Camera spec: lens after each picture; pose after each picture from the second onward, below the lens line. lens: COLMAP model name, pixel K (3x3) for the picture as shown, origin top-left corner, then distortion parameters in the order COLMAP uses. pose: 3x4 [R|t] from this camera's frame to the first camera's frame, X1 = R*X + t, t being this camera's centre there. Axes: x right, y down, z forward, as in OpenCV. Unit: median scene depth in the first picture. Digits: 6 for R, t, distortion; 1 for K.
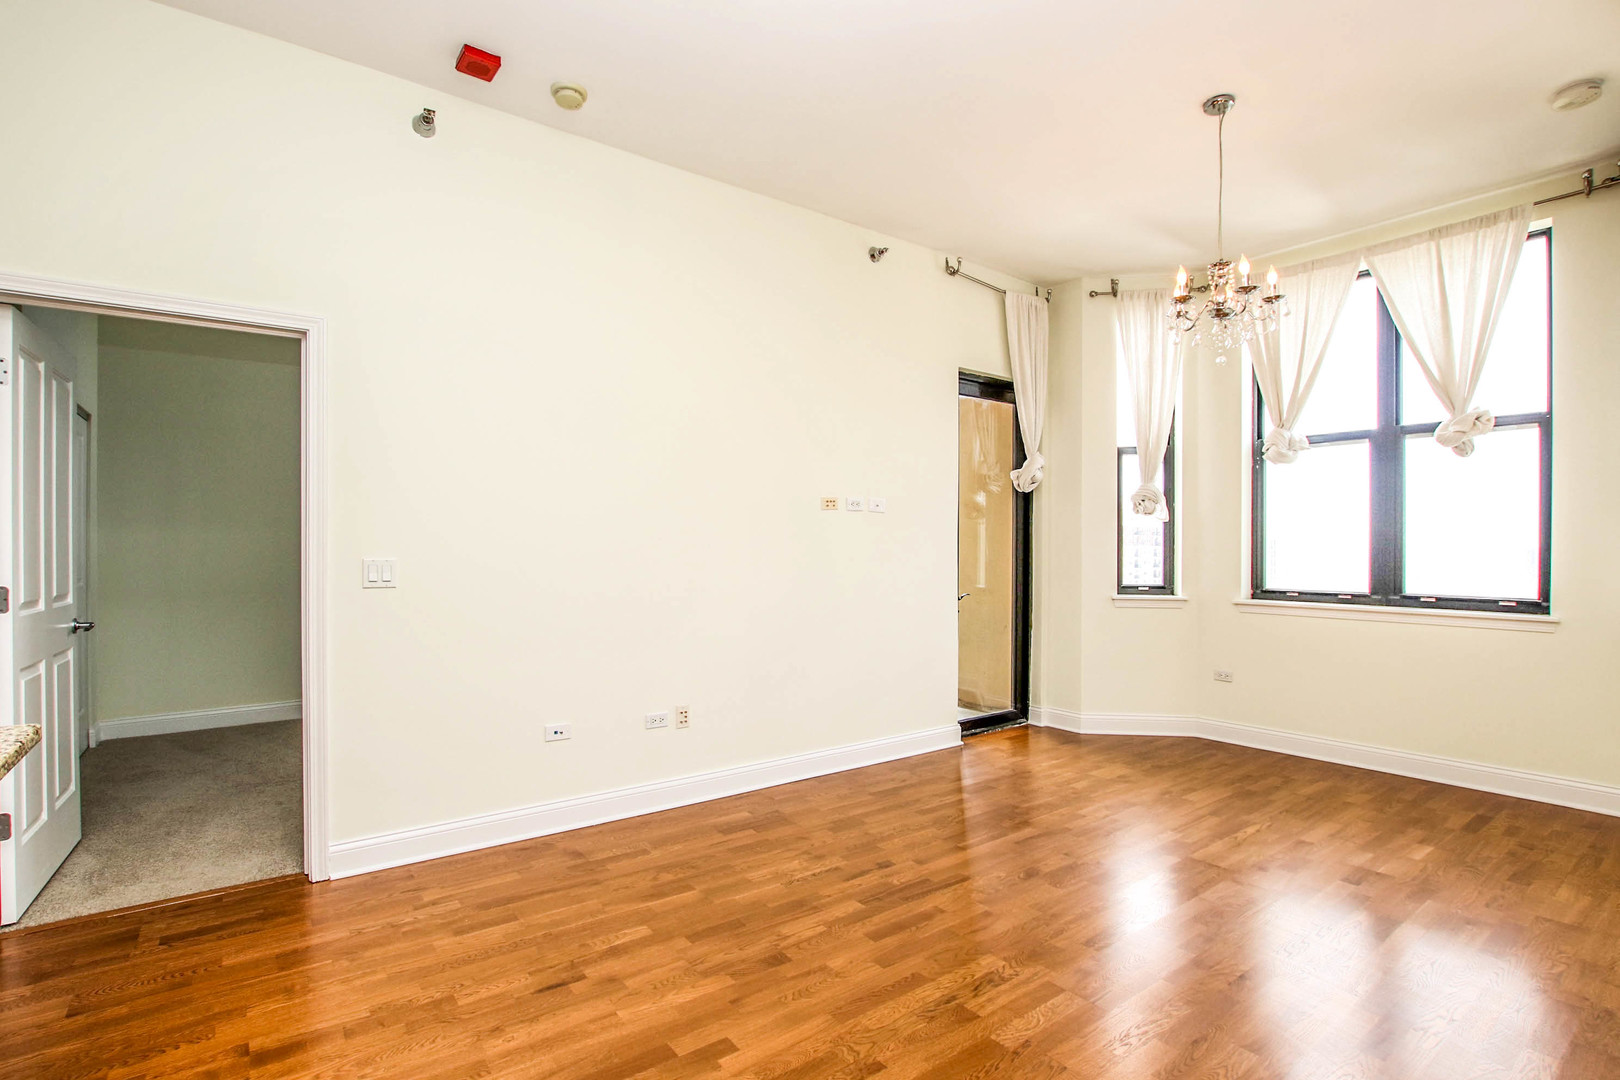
lens RADIAL K [[762.0, 0, 802.7], [0, 762.0, 544.5], [0, 0, 1]] dist [-0.023934, 0.000317]
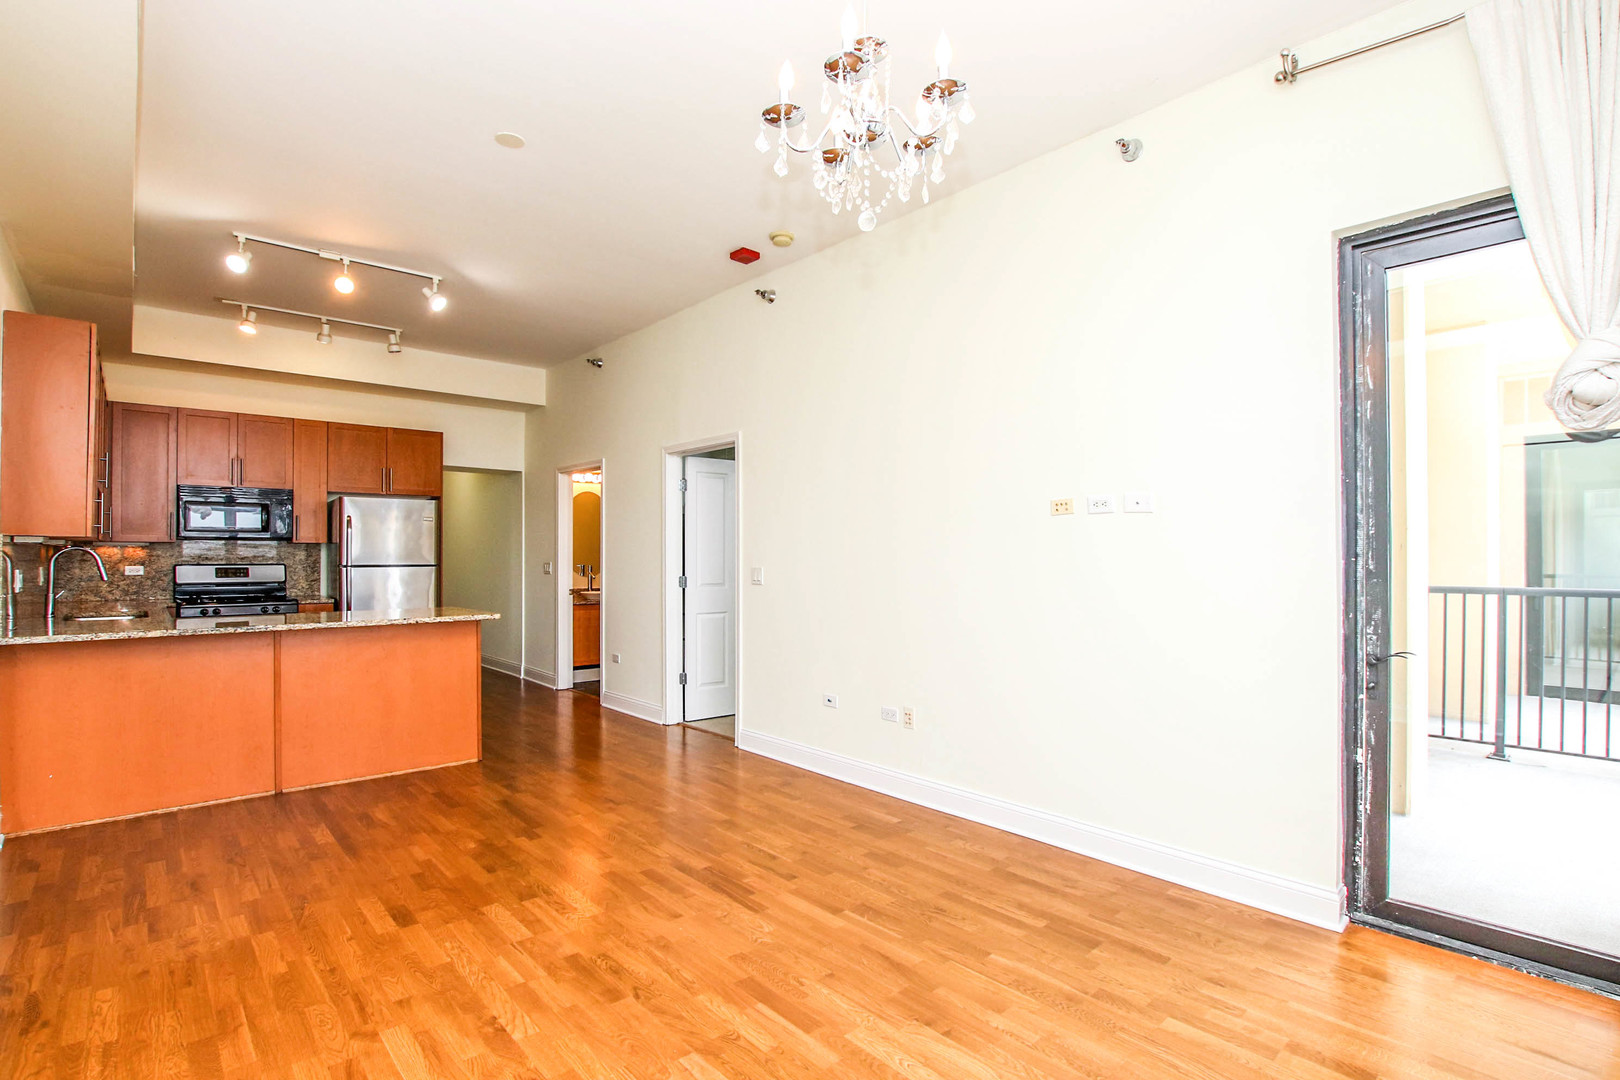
lens RADIAL K [[768.2, 0, 815.1], [0, 768.2, 551.6], [0, 0, 1]] dist [-0.026064, 0.000411]
pose [[0.106558, -0.008569, -0.994270, 0.949454], [0.001200, 0.999963, -0.008490, -0.000887], [0.994306, -0.000288, 0.106564, 0.782144]]
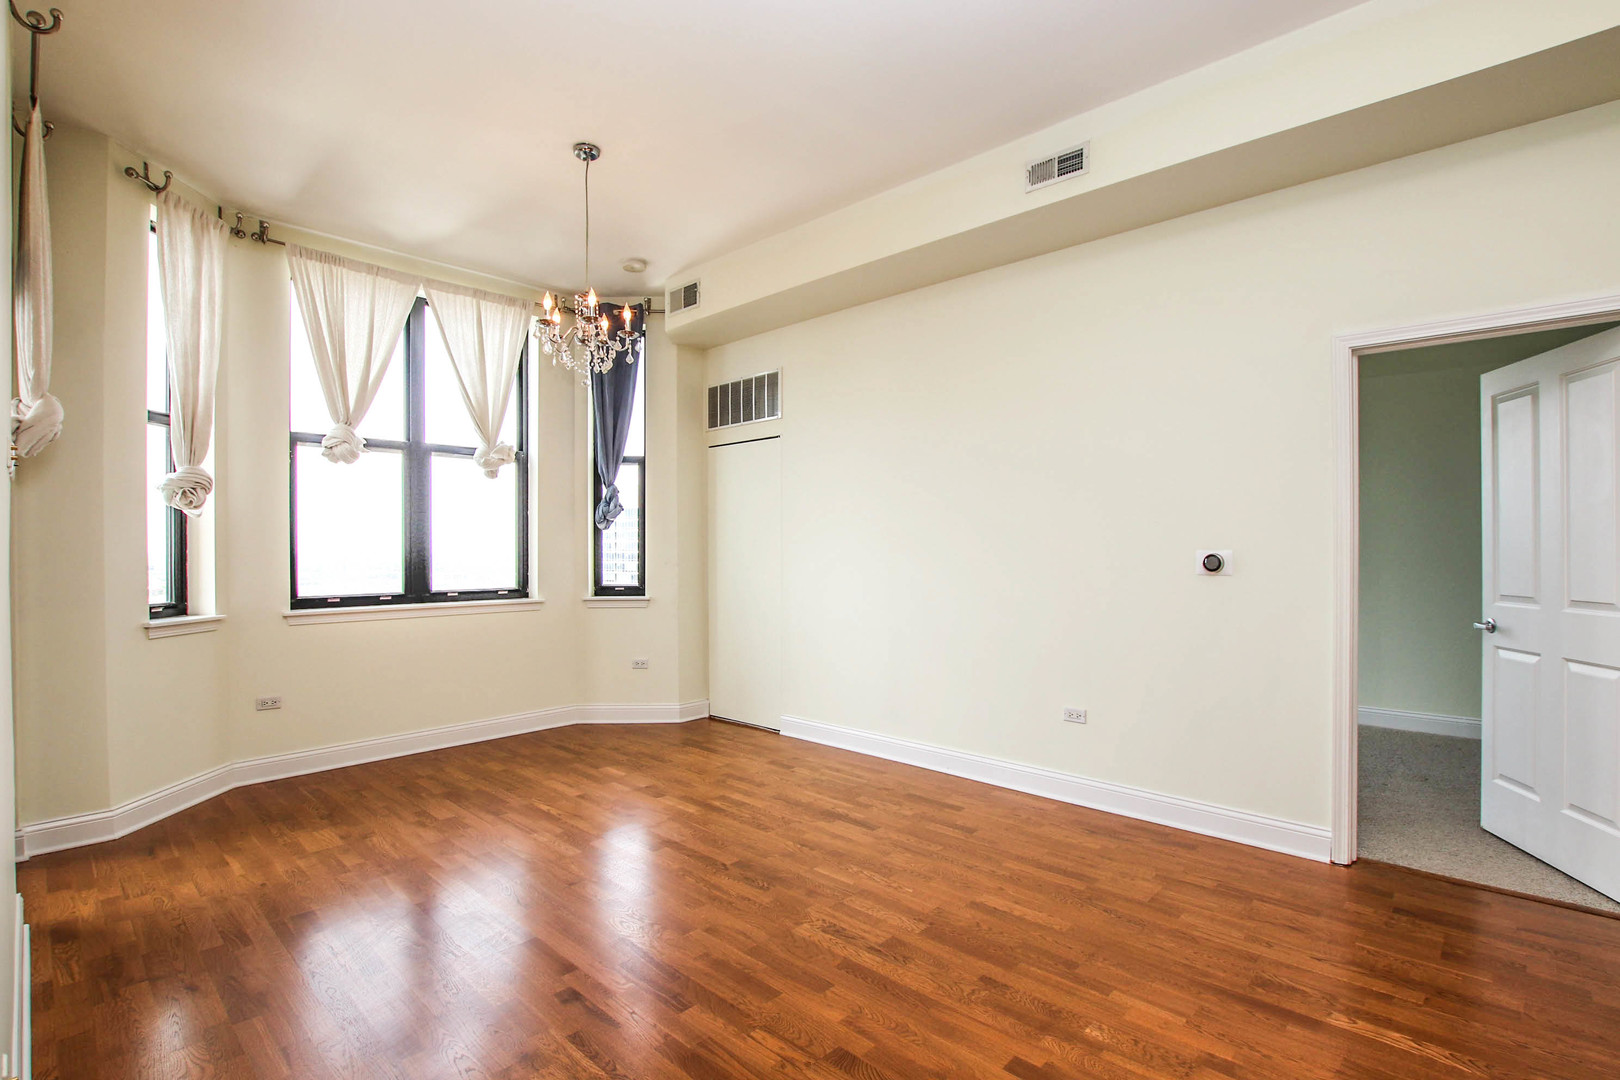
lens RADIAL K [[768.2, 0, 815.1], [0, 768.2, 551.6], [0, 0, 1]] dist [-0.026064, 0.000411]
pose [[-0.184255, -0.003885, 0.982871, -0.534094], [-0.000056, 0.999992, 0.003942, 0.000937], [-0.982878, 0.000671, -0.184254, 0.760881]]
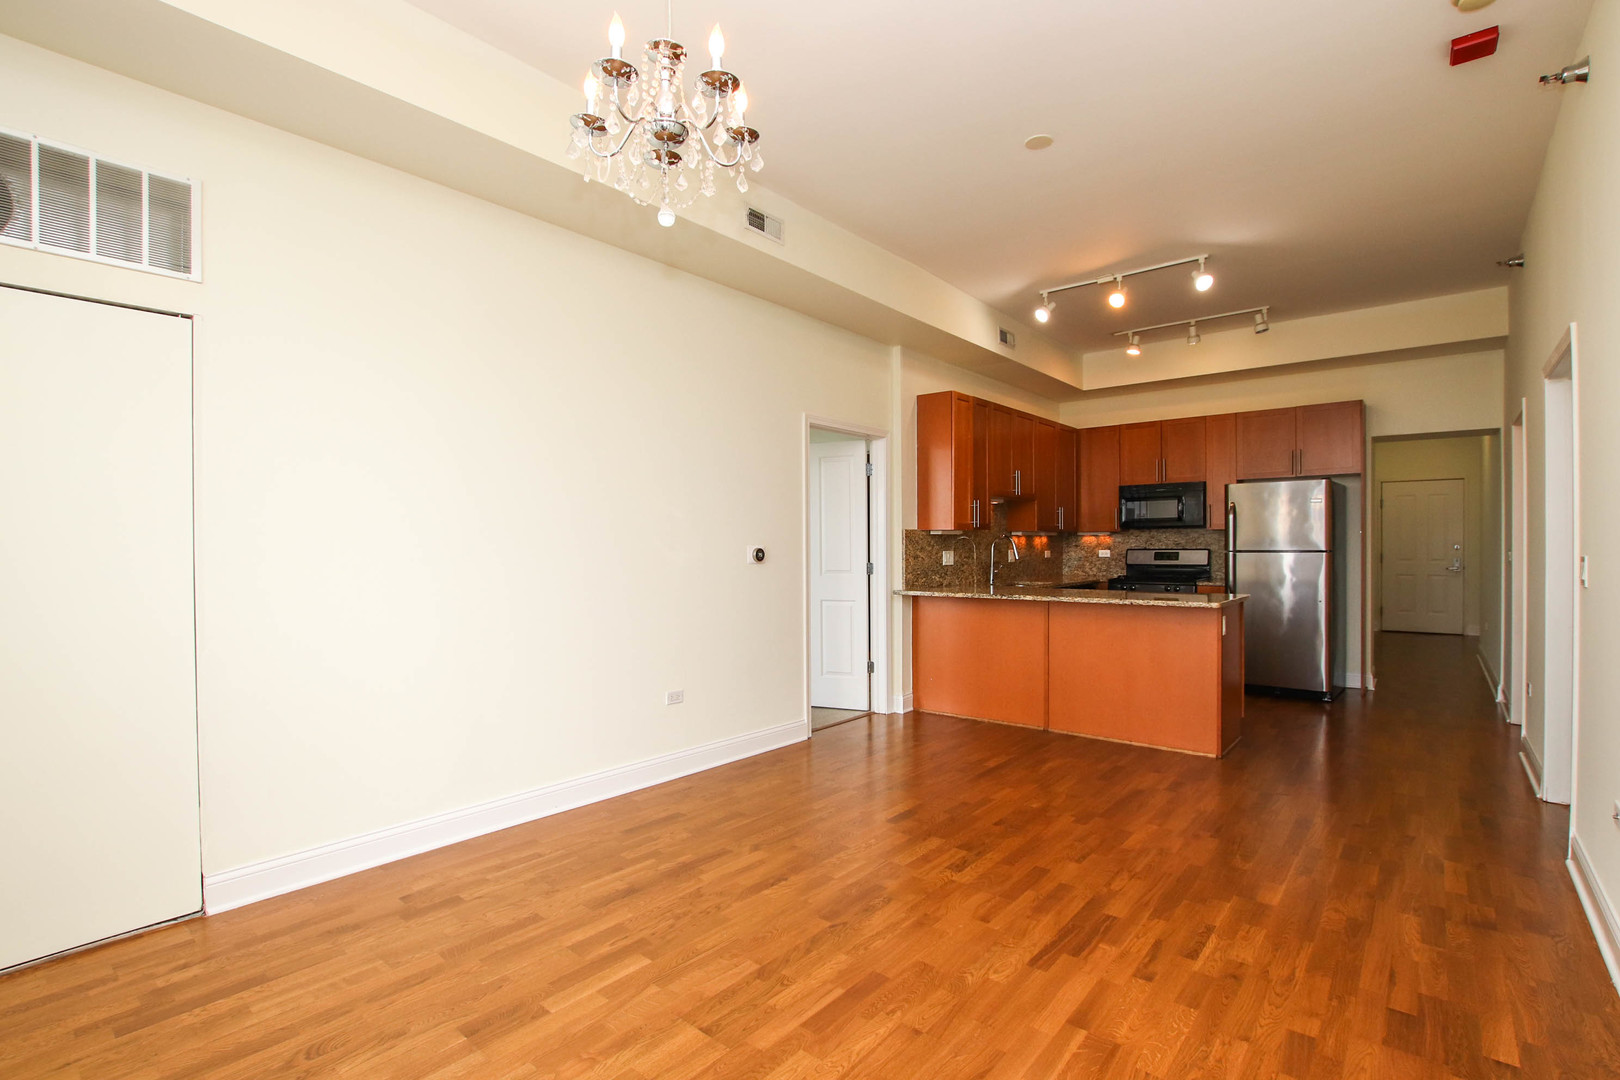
lens RADIAL K [[756.3, 0, 815.1], [0, 756.3, 551.7], [0, 0, 1]] dist [-0.024433, 0.000648]
pose [[-0.969124, 0.003542, -0.246548, 0.505237], [0.002005, 0.999977, 0.006485, 0.003641], [0.246565, 0.005790, -0.969109, 1.369472]]
